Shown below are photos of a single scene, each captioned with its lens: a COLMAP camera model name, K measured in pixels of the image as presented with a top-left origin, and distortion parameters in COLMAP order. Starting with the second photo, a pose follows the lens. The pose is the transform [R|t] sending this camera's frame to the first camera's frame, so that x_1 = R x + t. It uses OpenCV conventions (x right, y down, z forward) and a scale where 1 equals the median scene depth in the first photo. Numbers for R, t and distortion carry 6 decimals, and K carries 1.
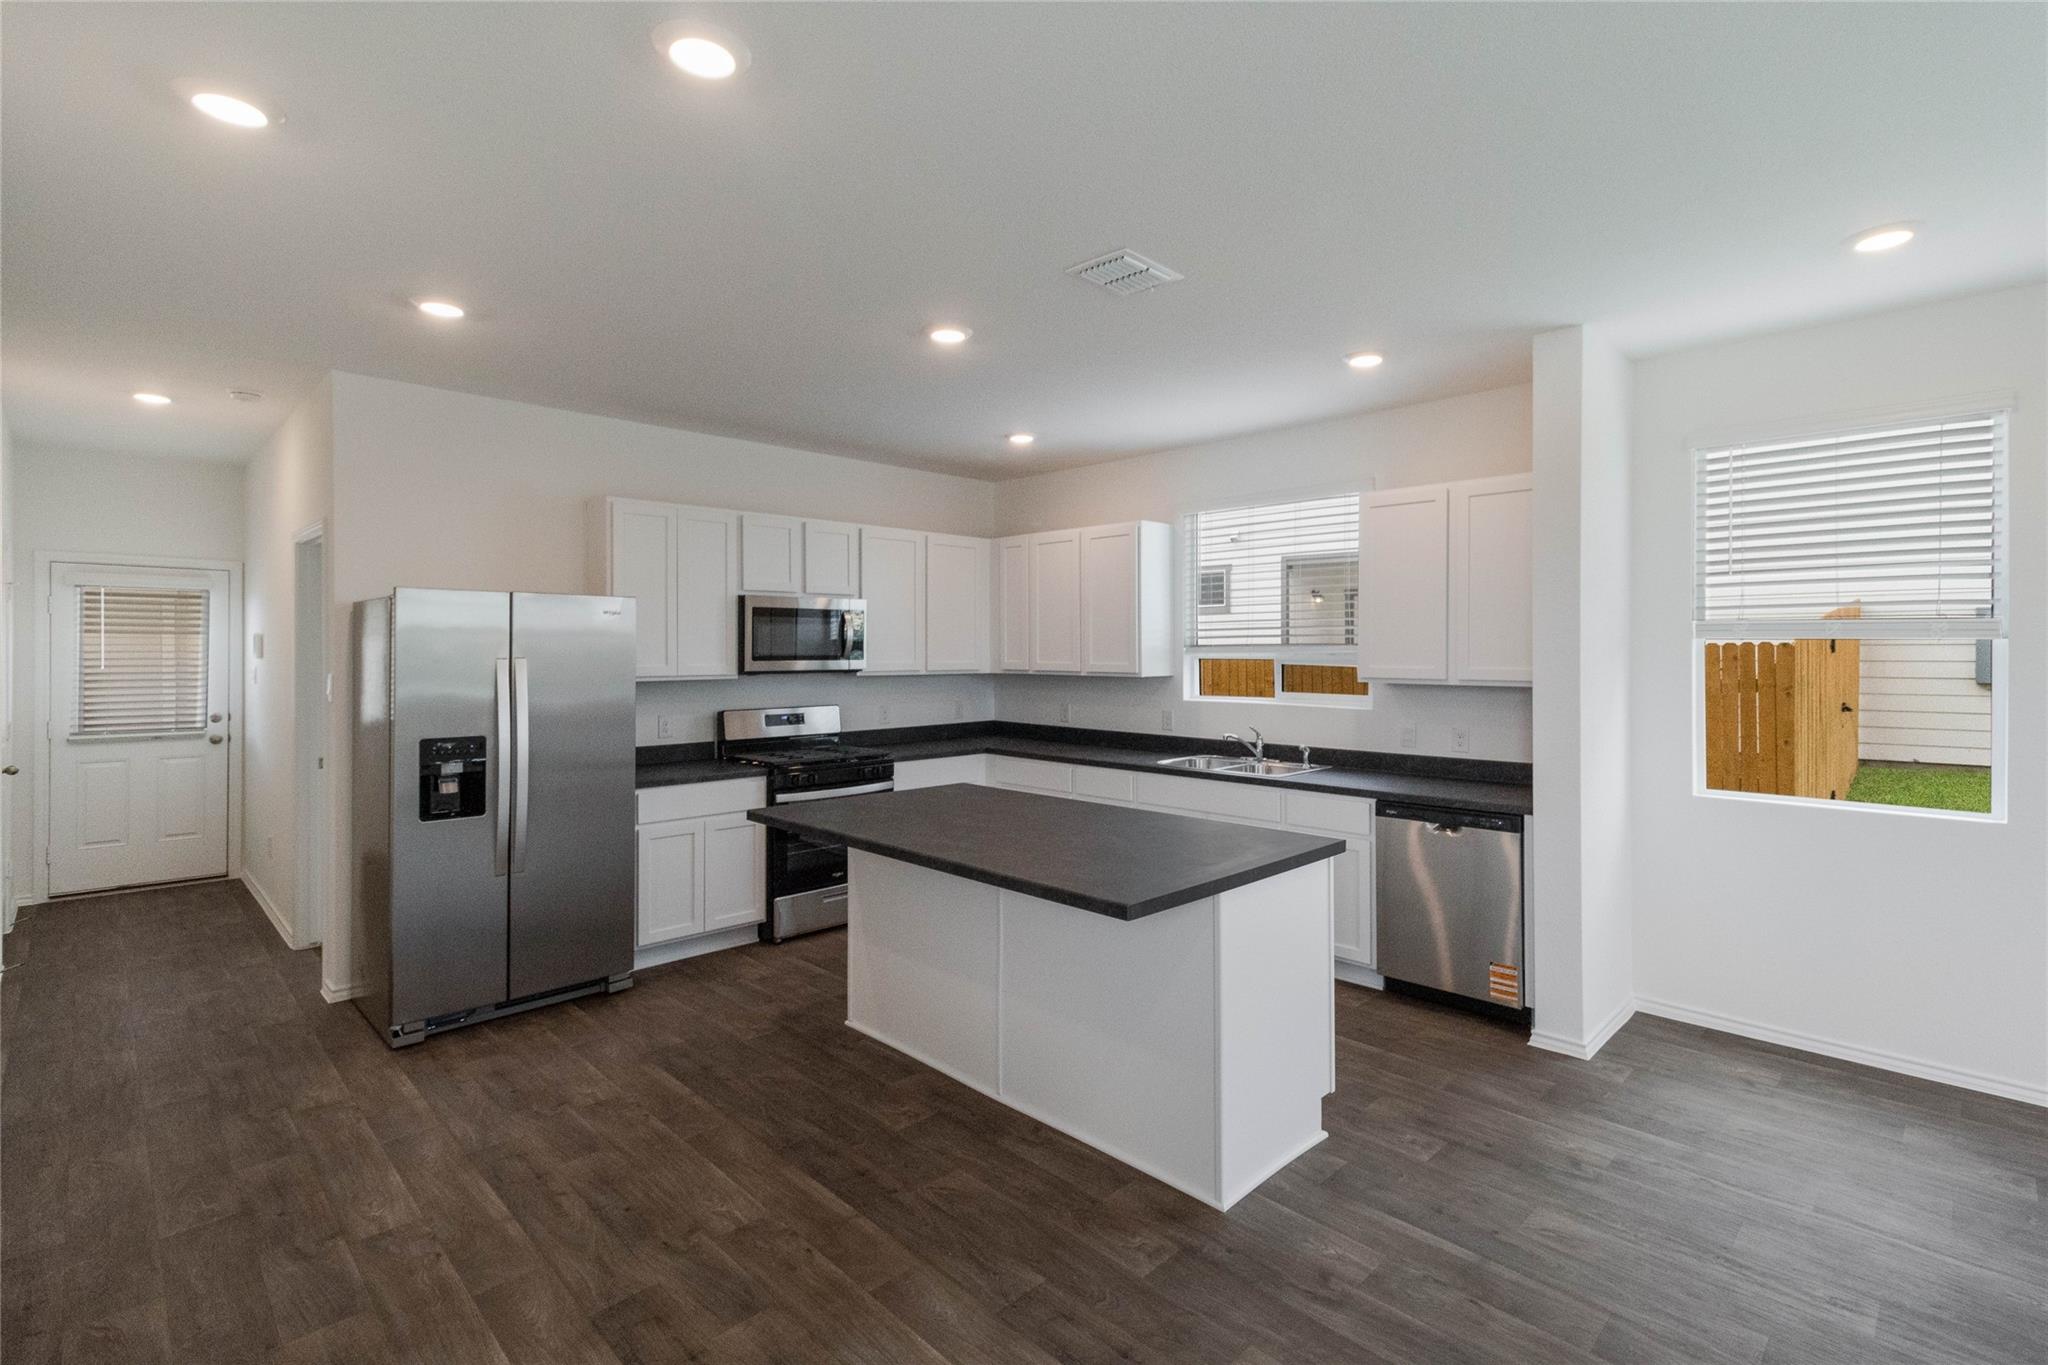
lens RADIAL K [[956.9, 0, 1039.6], [0, 956.9, 691.8], [0, 0, 1]] dist [0.014917, -0.001692]
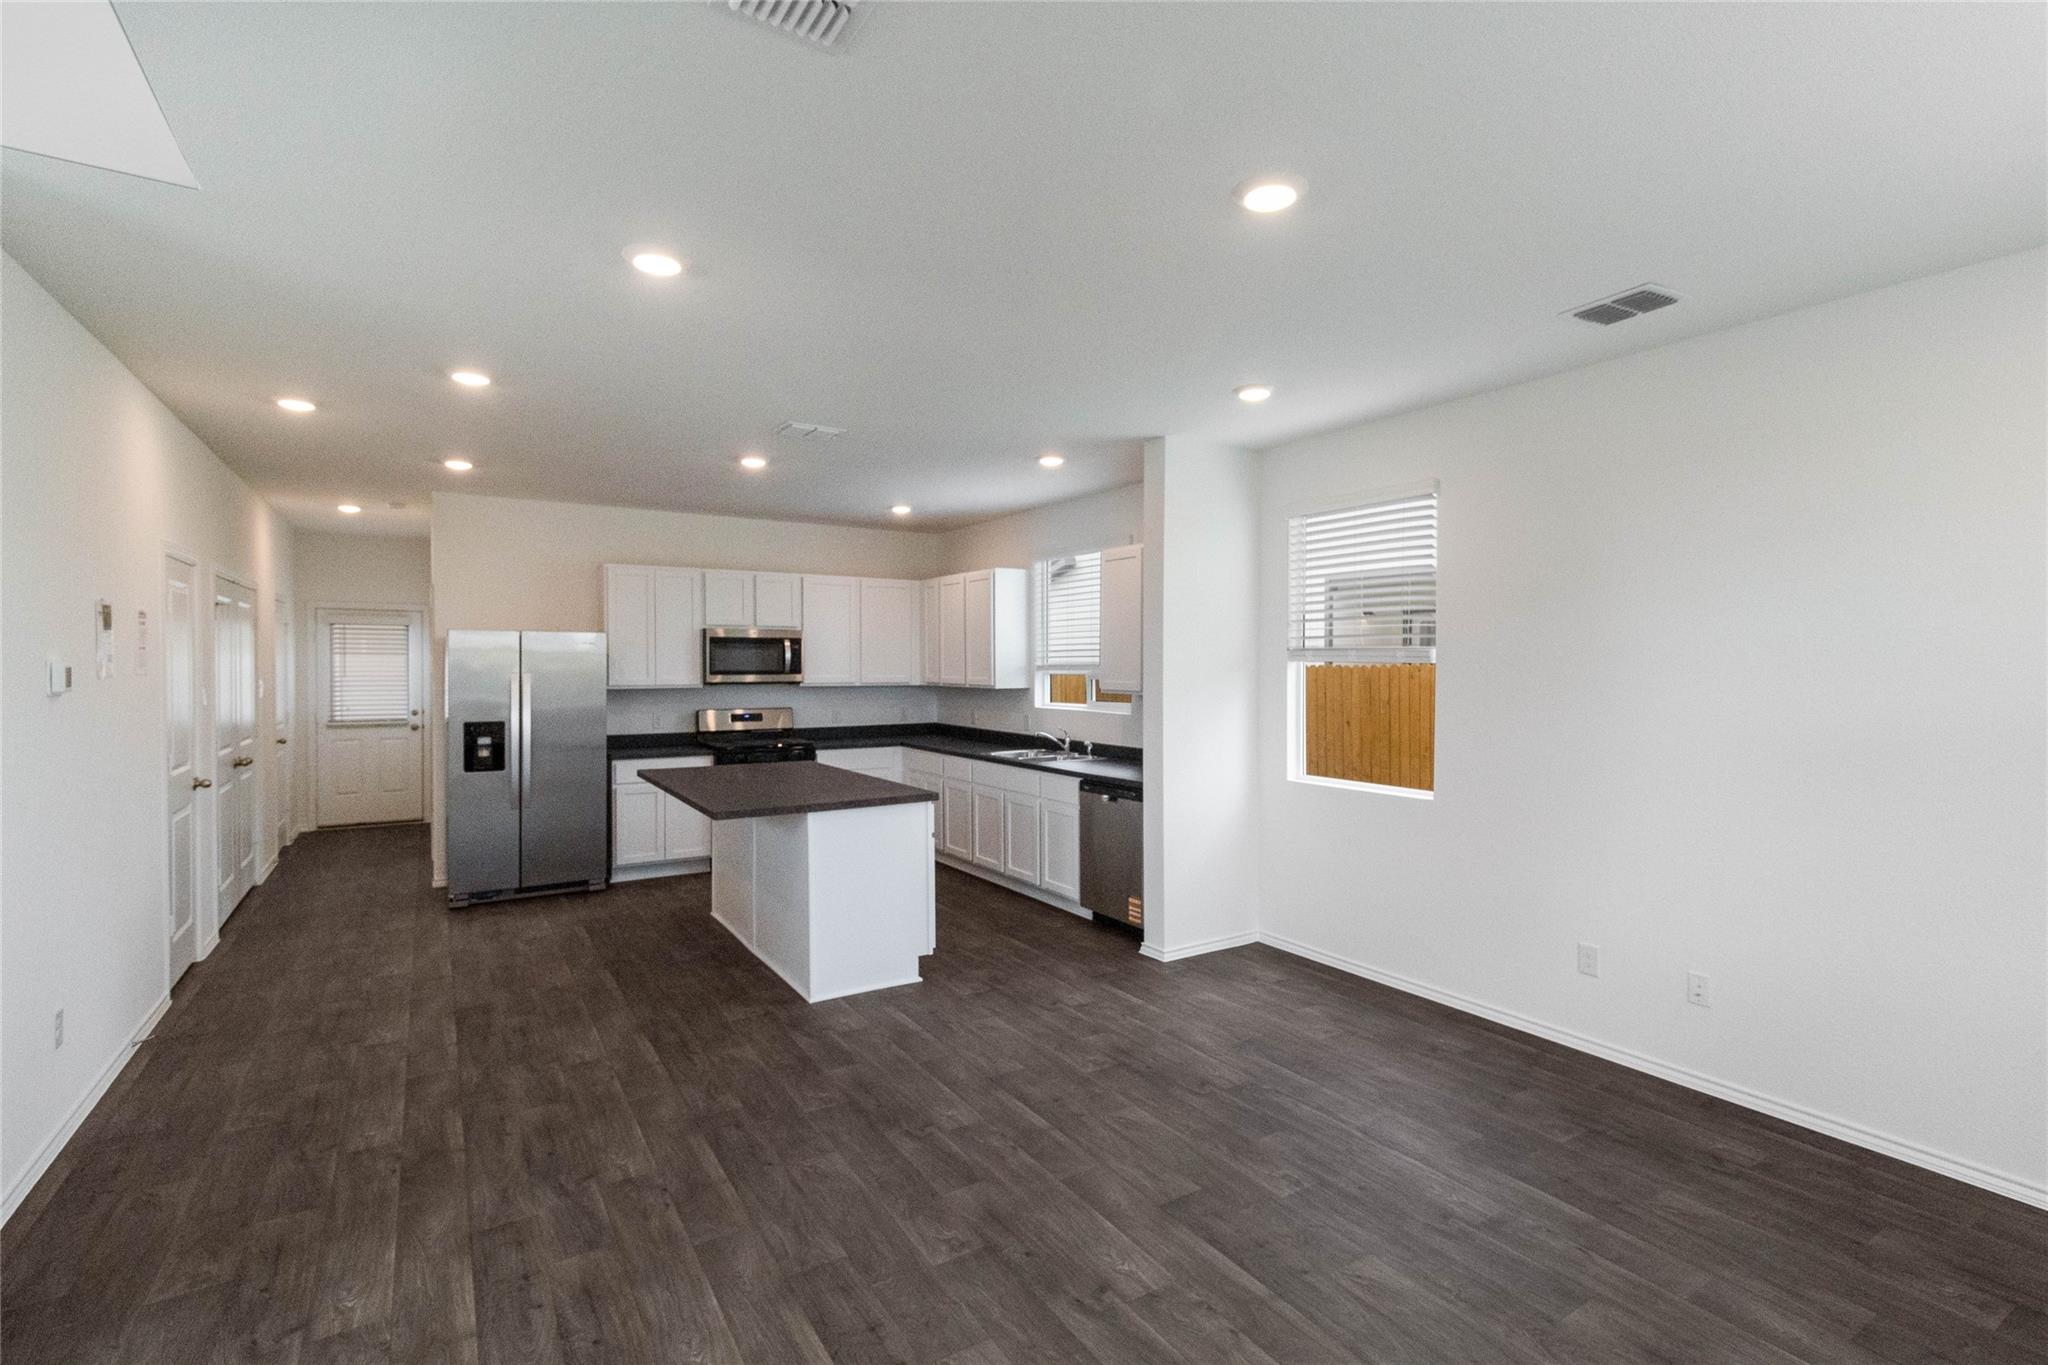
lens RADIAL K [[956.9, 0, 1009.3], [0, 956.9, 696.8], [0, 0, 1]] dist [0.014917, -0.001692]
pose [[0.974082, 0.009249, -0.226006, 0.451596], [-0.012043, 0.999867, -0.010987, 0.010784], [0.225874, 0.013424, 0.974064, -0.278486]]
